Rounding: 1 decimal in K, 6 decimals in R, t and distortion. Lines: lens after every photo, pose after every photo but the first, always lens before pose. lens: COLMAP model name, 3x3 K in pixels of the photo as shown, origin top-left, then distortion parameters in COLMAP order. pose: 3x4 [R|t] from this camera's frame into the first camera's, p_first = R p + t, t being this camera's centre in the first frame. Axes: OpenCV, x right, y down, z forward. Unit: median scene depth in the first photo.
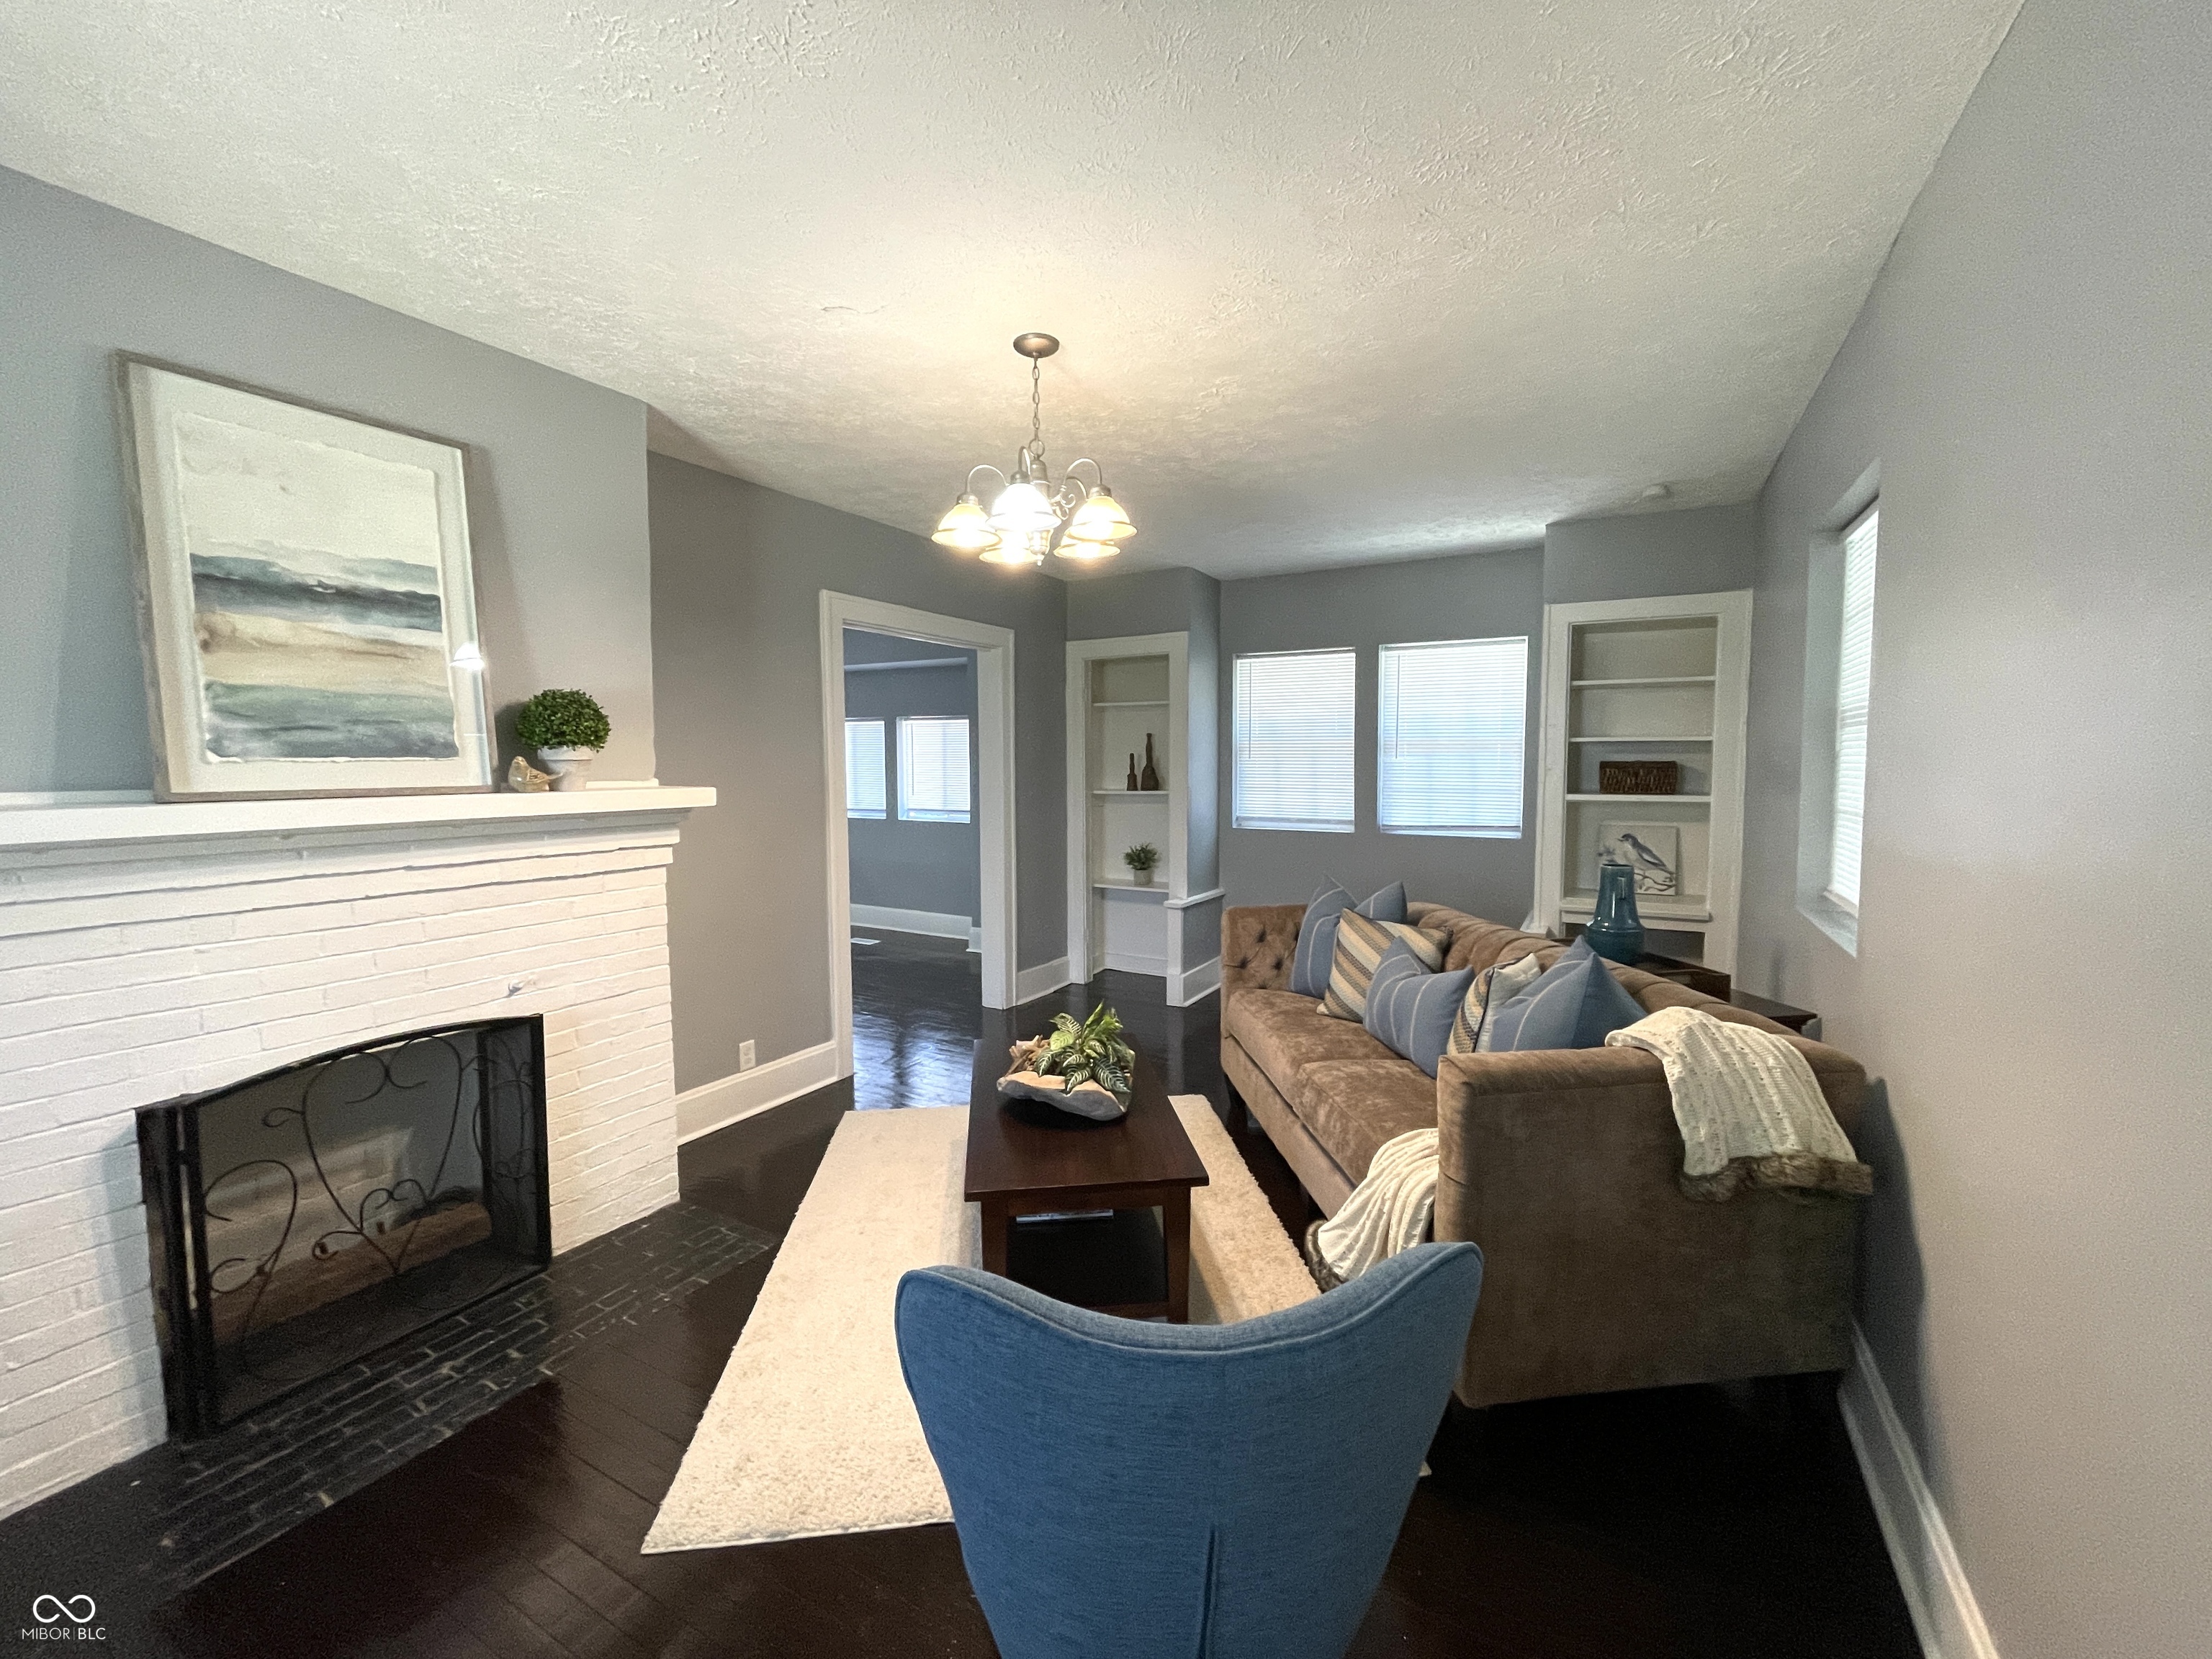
lens RADIAL K [[898.3, 0, 1101.8], [0, 898.3, 824.6], [0, 0, 1]] dist [0.001049, -0.000986]
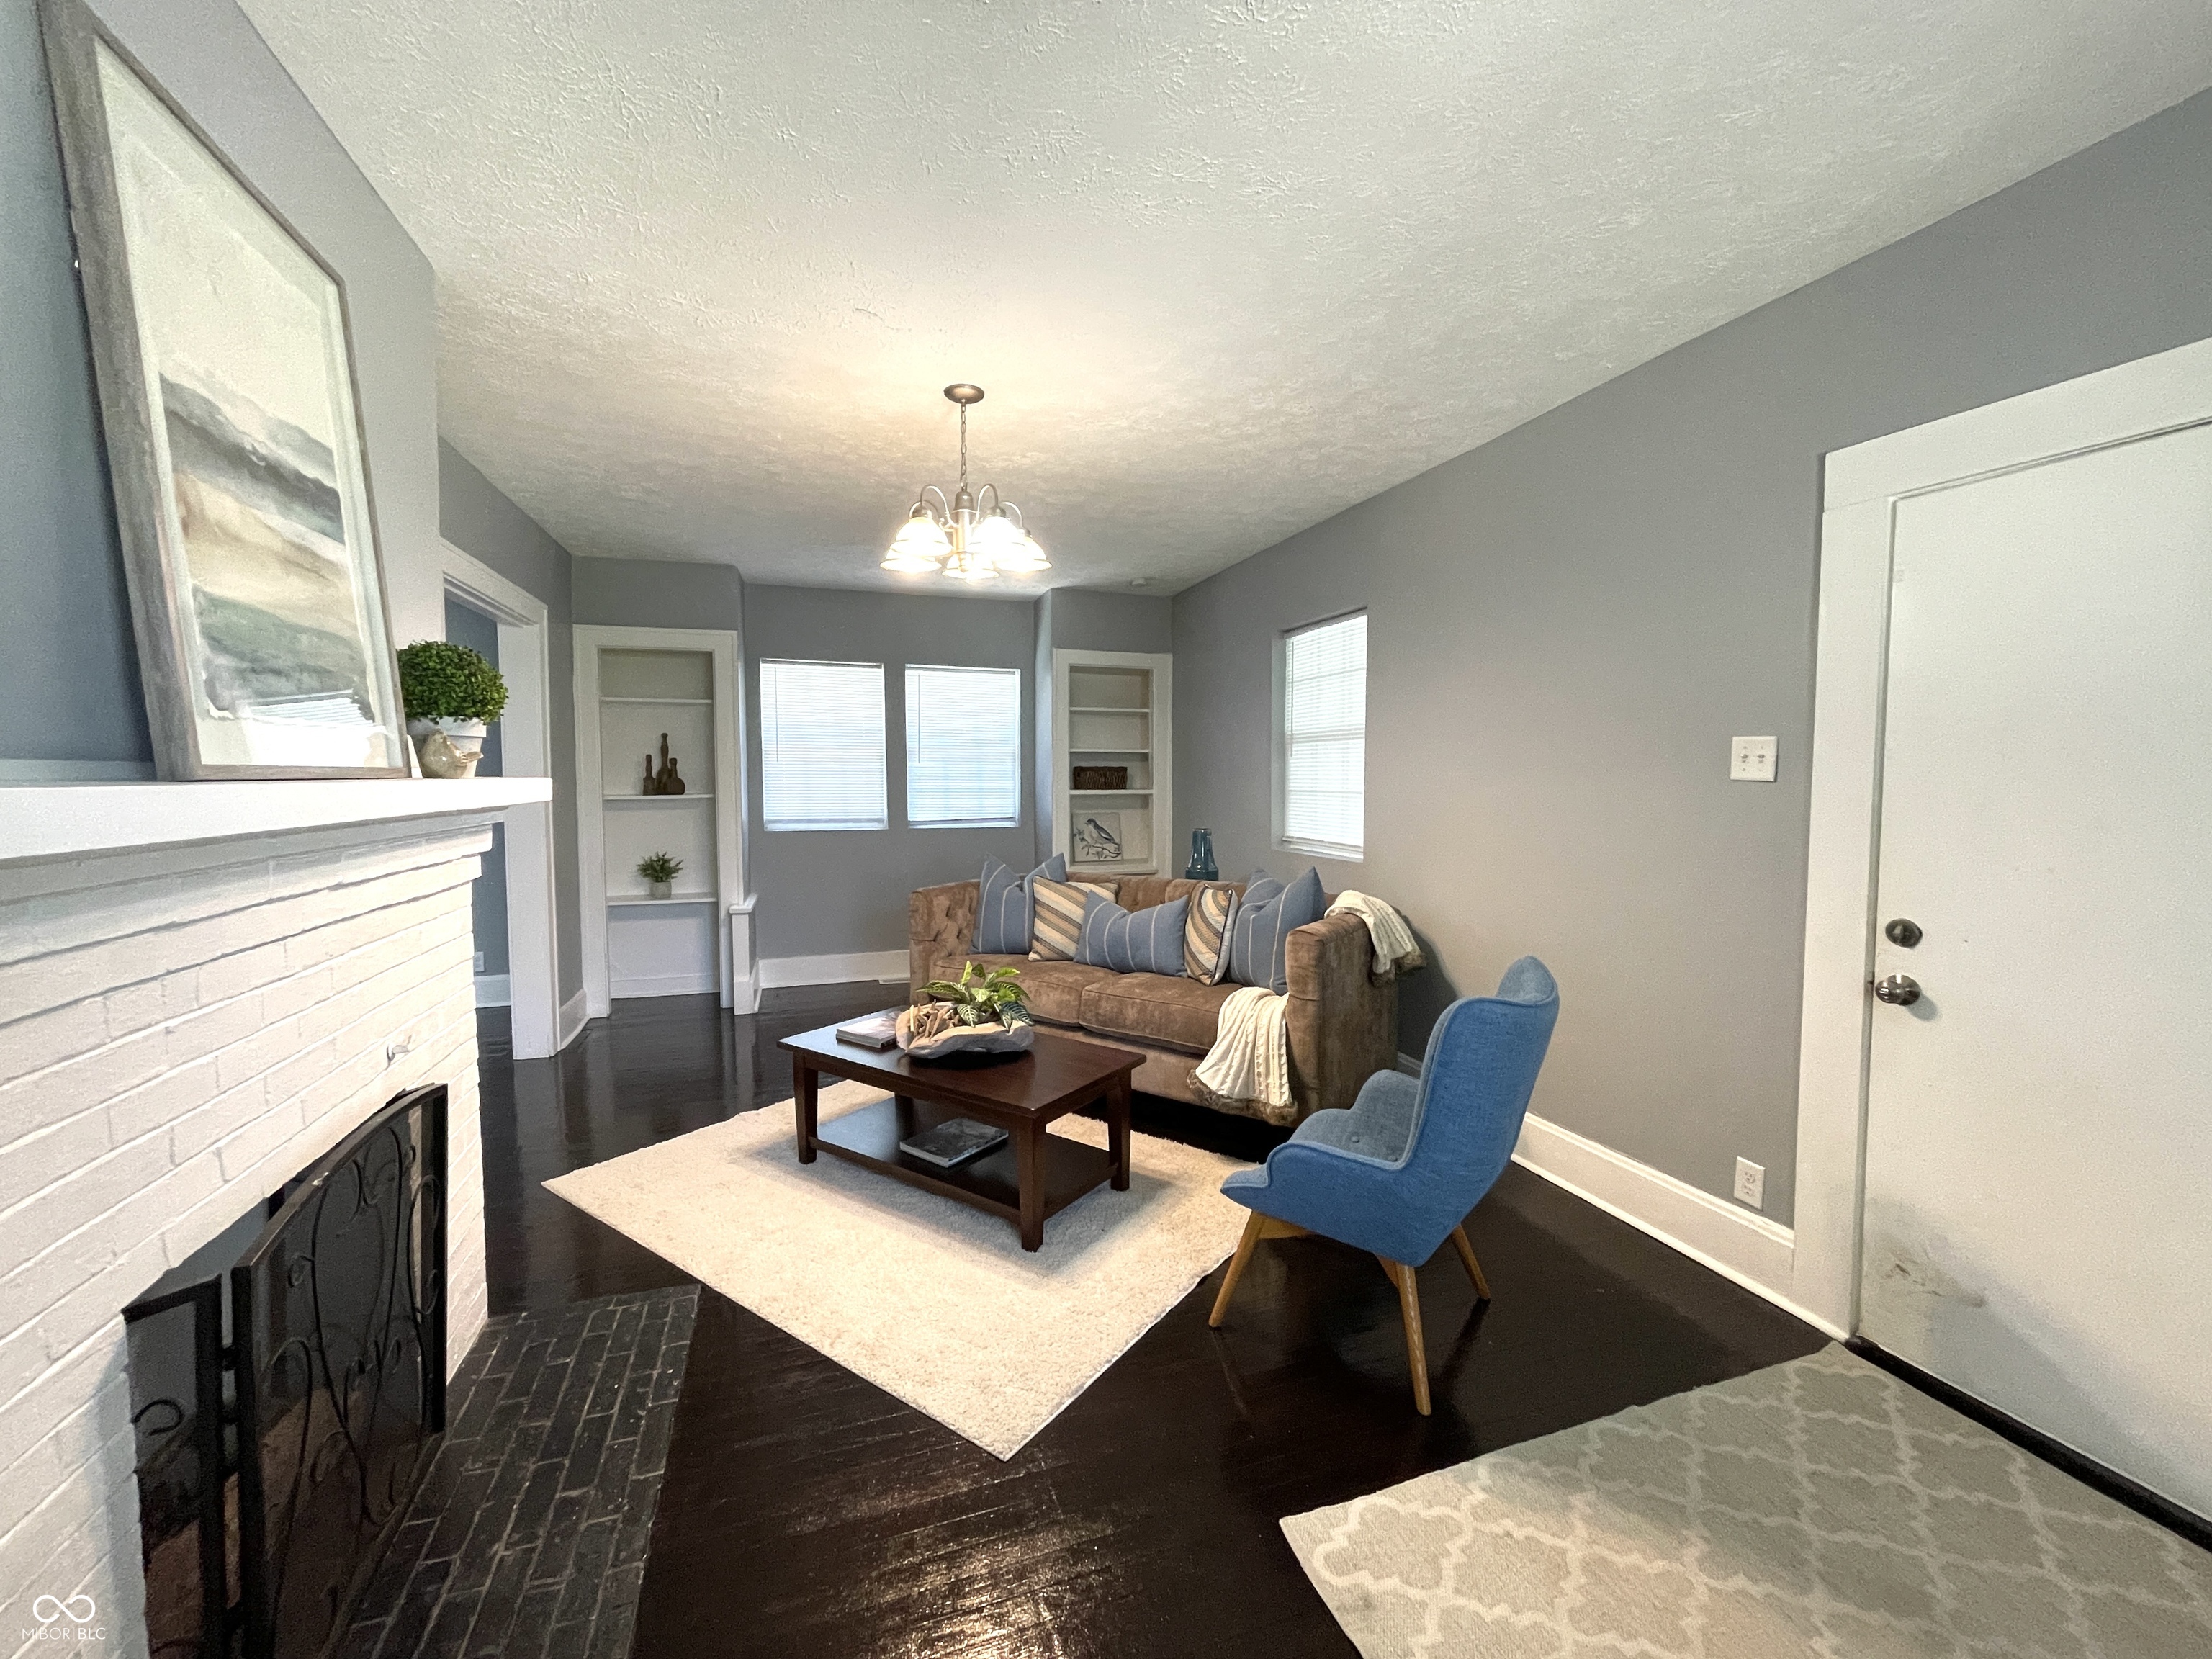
lens RADIAL K [[898.3, 0, 1104.6], [0, 898.3, 826.9], [0, 0, 1]] dist [0.001049, -0.000986]
pose [[0.668776, -0.039146, 0.742433, -0.634779], [0.049975, 0.998721, 0.007642, 0.019601], [-0.741783, 0.031992, 0.669877, 0.079470]]
